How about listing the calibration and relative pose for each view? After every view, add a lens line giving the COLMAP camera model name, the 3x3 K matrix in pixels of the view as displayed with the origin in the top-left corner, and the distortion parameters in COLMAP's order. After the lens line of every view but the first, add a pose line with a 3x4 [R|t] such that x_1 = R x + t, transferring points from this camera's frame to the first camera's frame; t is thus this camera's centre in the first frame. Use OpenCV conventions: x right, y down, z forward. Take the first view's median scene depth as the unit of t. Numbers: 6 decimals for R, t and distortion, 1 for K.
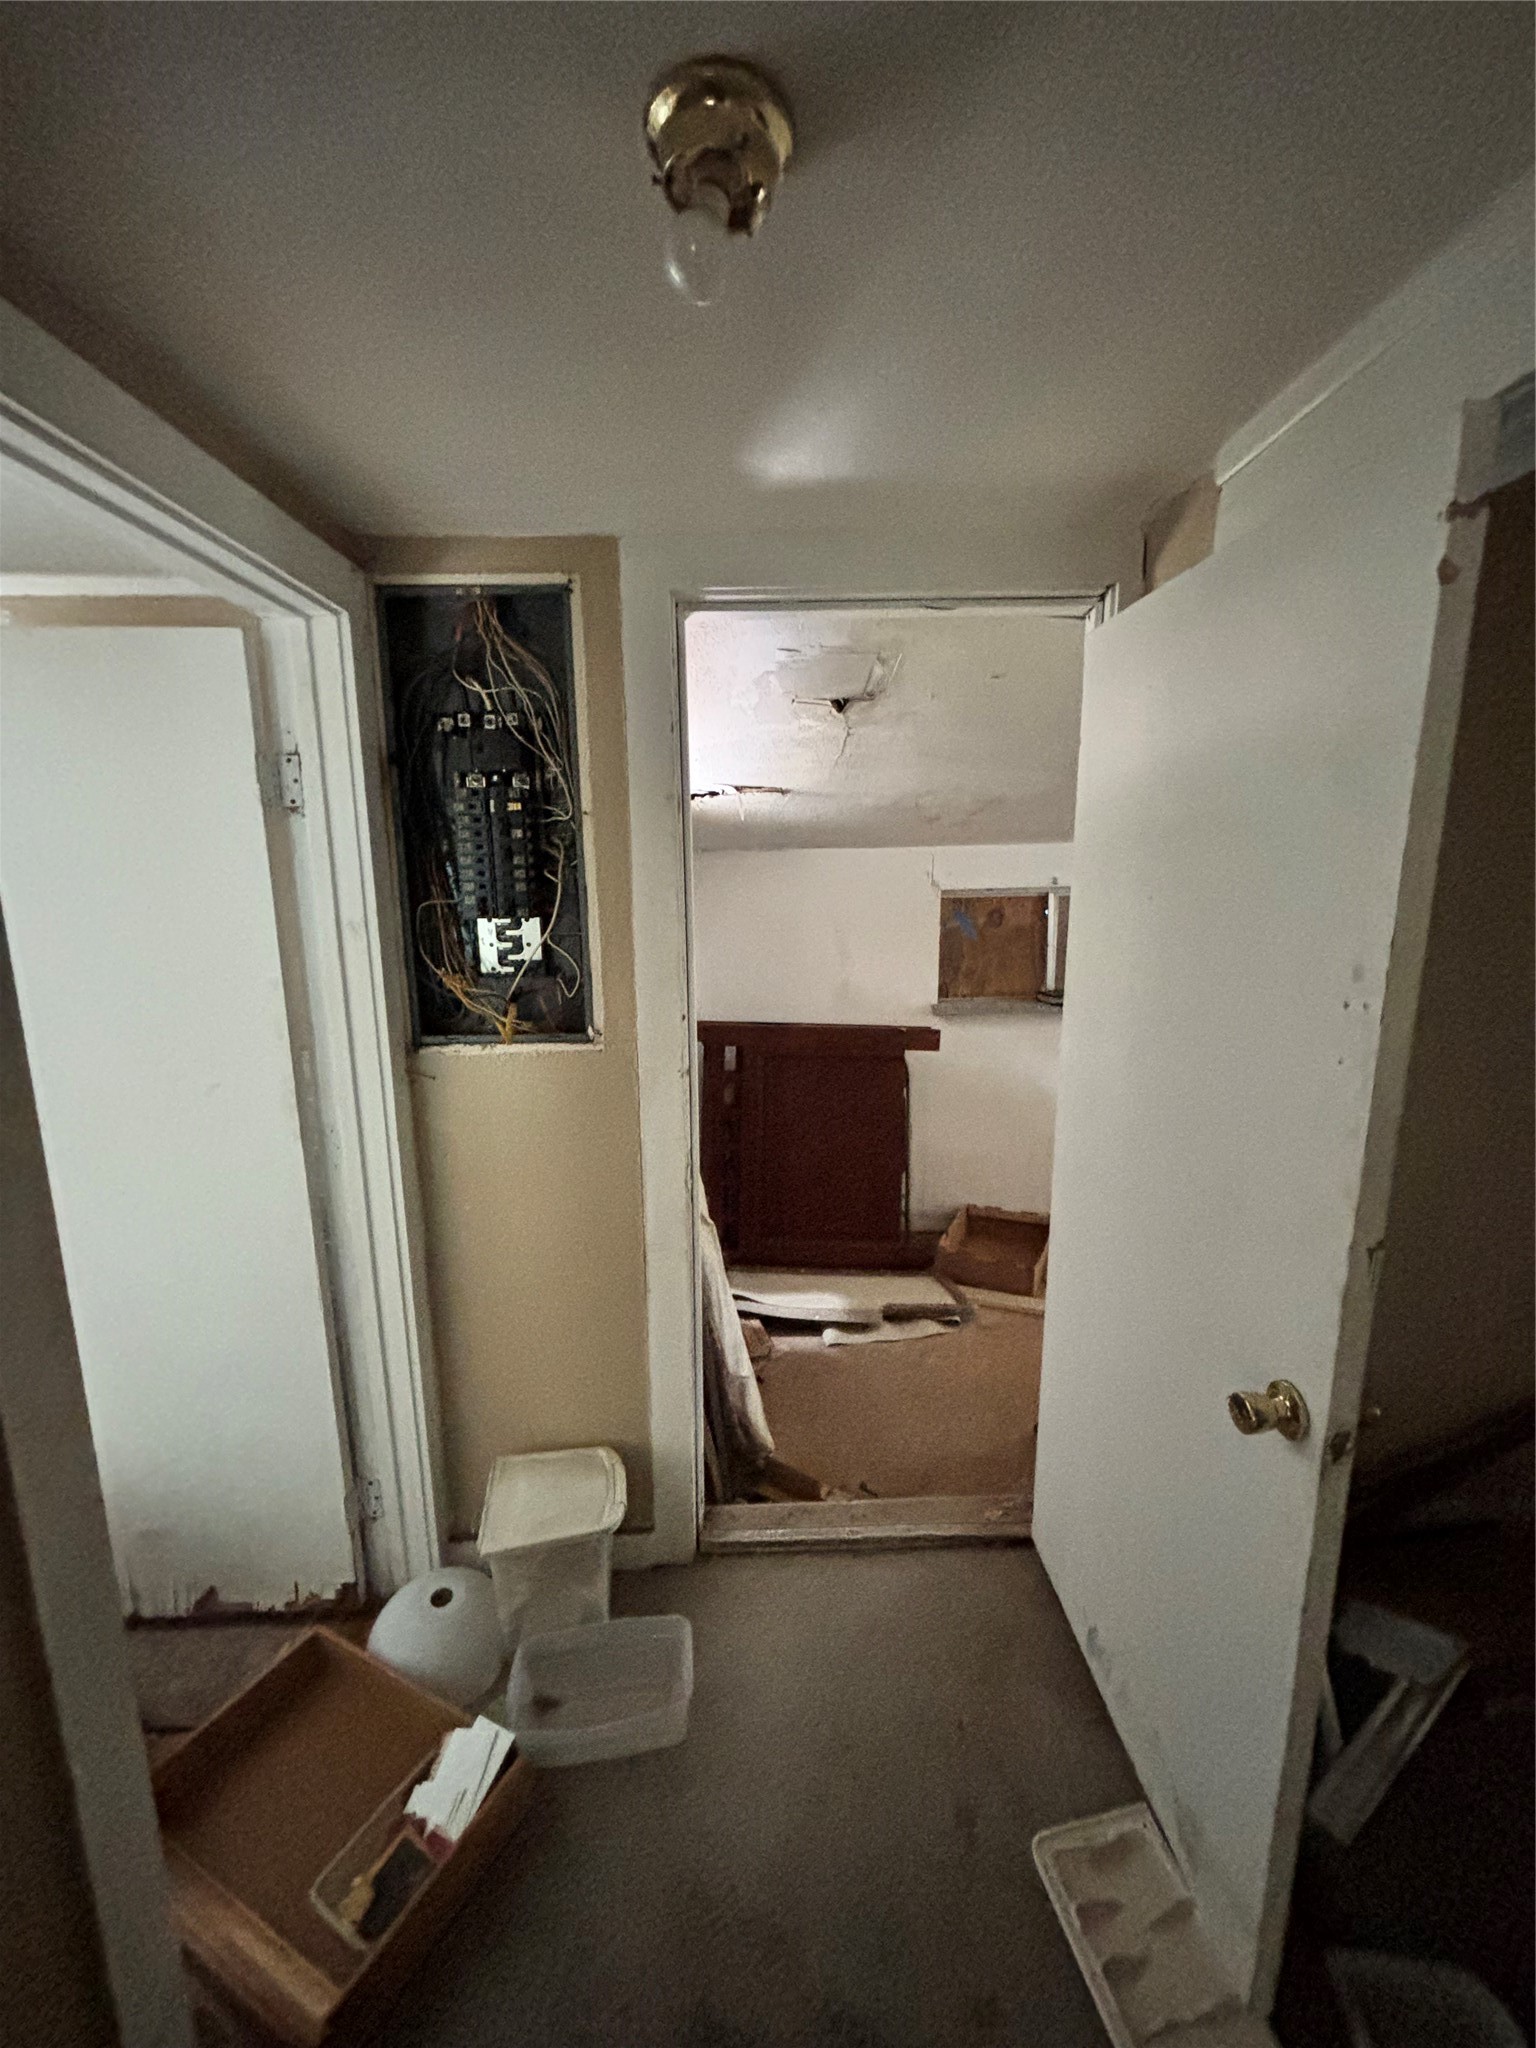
lens RADIAL K [[829.2, 0, 771.2], [0, 829.2, 1041.5], [0, 0, 1]] dist [0.000586, 0.003161]
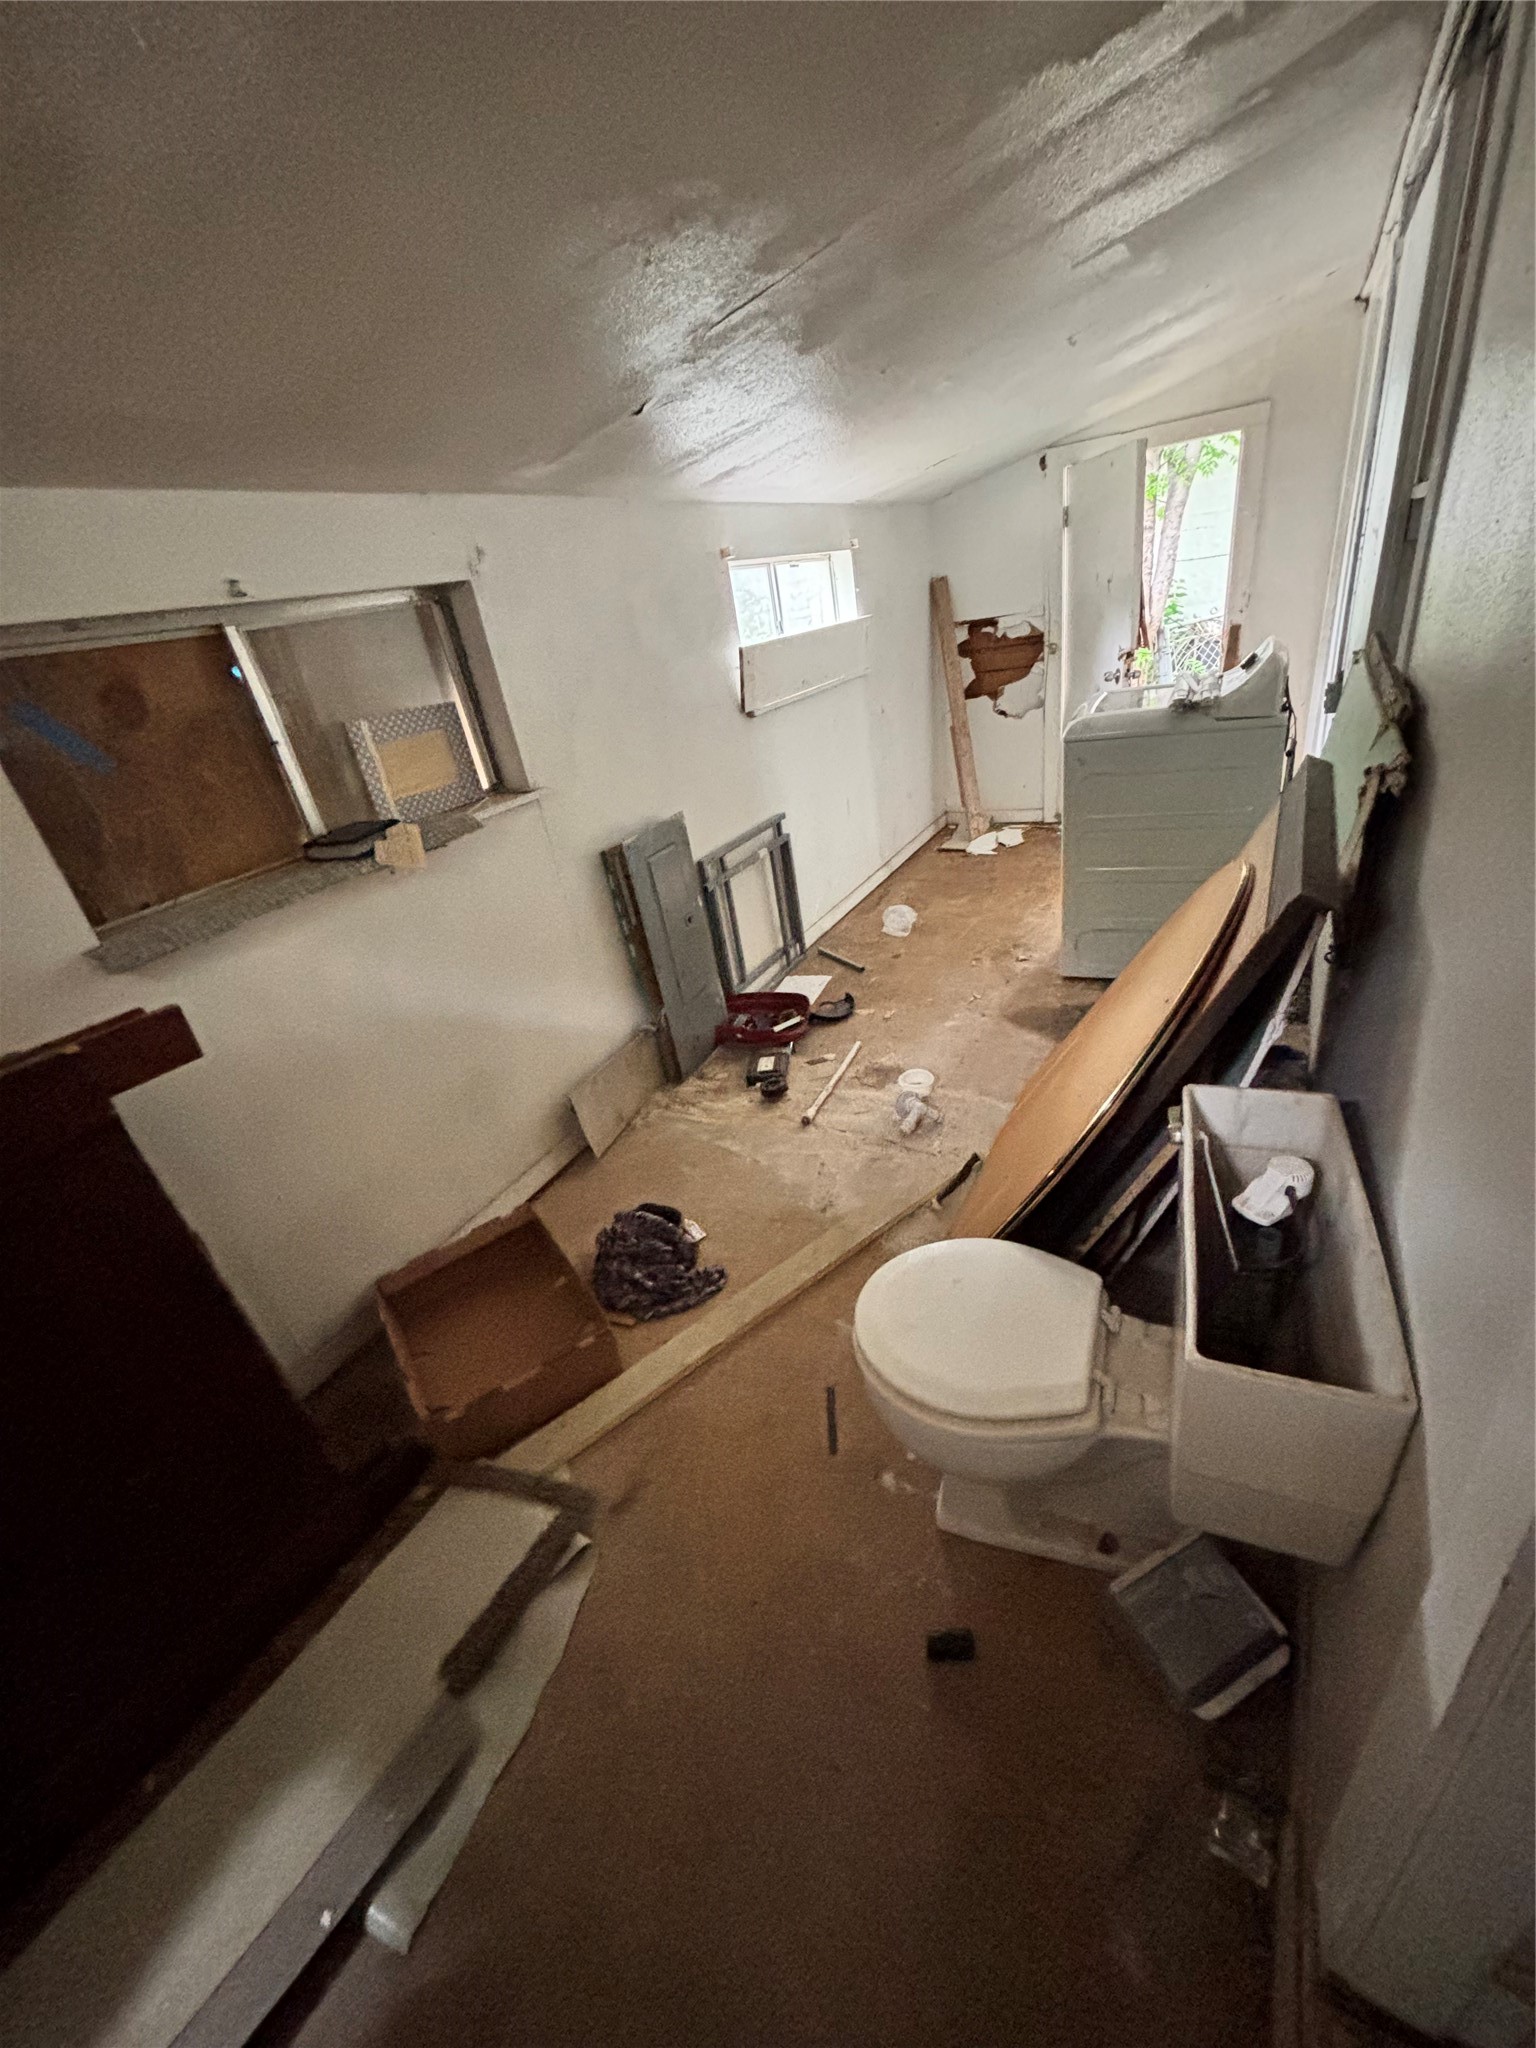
lens RADIAL K [[829.2, 0, 771.2], [0, 829.2, 1041.5], [0, 0, 1]] dist [0.000586, 0.003161]
pose [[0.503530, -0.454708, 0.734641, 0.052902], [0.299675, 0.889432, 0.345116, -0.048144], [-0.810341, 0.046377, 0.584121, 0.546231]]
